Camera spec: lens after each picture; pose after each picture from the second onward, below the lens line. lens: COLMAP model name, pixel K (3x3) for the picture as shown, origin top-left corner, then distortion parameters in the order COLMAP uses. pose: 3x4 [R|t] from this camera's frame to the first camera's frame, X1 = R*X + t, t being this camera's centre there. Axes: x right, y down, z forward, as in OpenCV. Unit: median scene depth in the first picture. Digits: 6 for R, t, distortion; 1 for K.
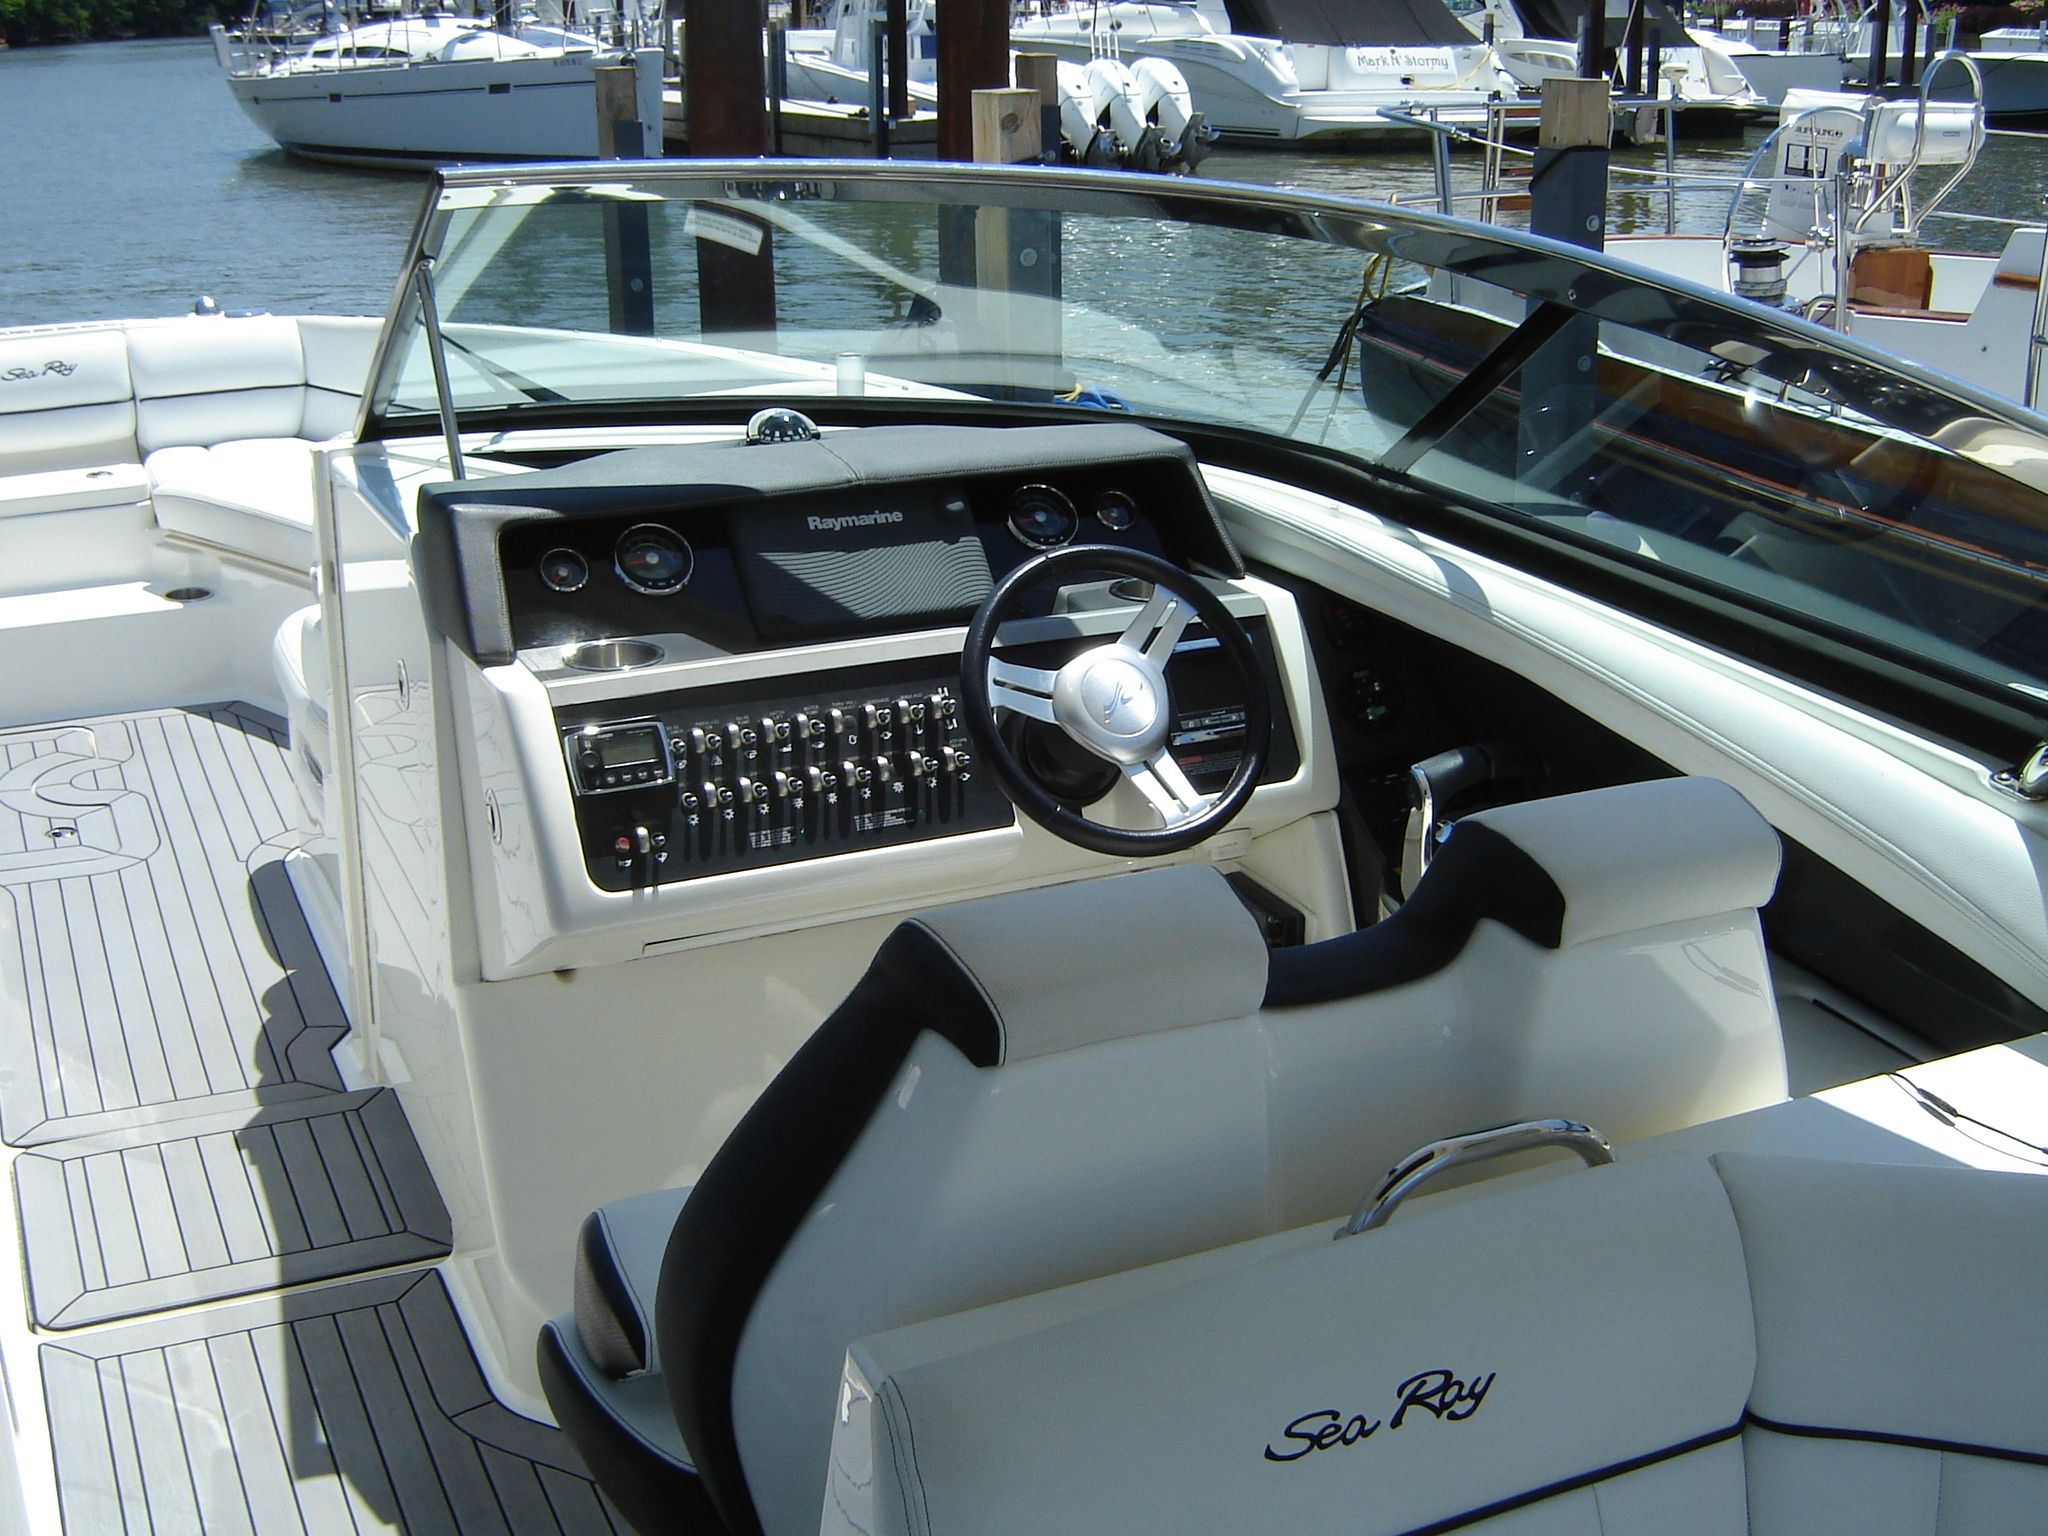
lens RADIAL K [[2336.1, 0, 1024.0], [0, 2336.1, 768.0], [0, 0, 1]] dist [0.007710, -0.005651]
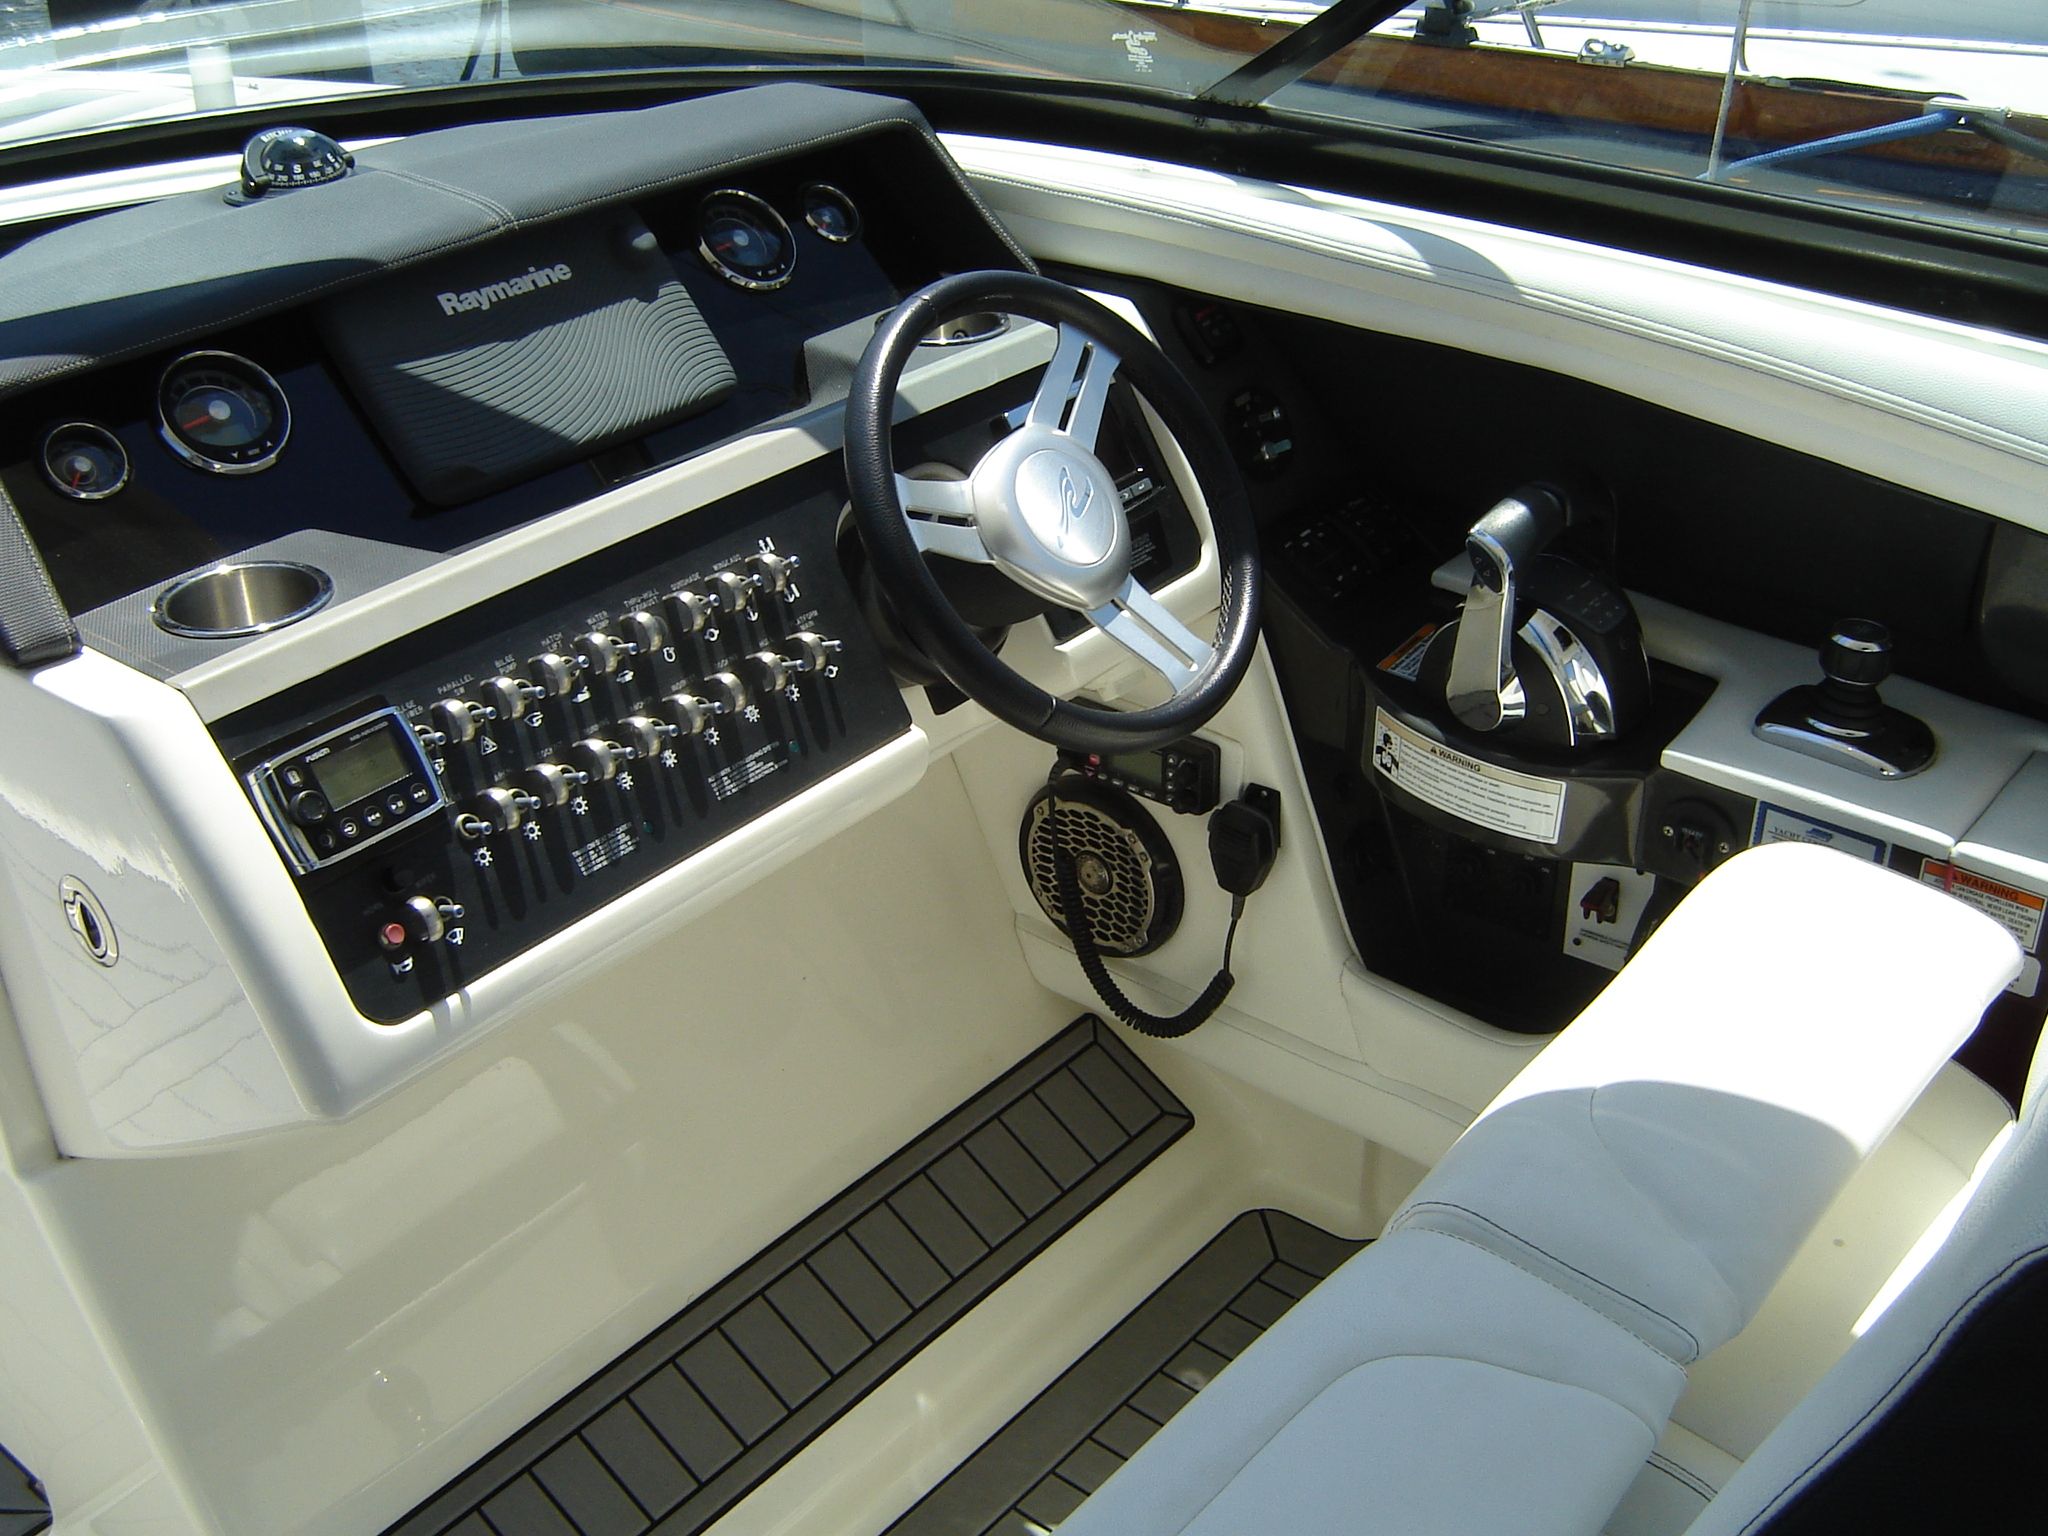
lens RADIAL K [[2289.8, 0, 1024.0], [0, 2289.8, 768.0], [0, 0, 1]] dist [-0.111909, -0.036094]
pose [[0.901784, -0.224587, 0.369251, -0.212845], [0.165461, 0.968692, 0.185091, -0.076860], [-0.399260, -0.105816, 0.910711, 0.418258]]
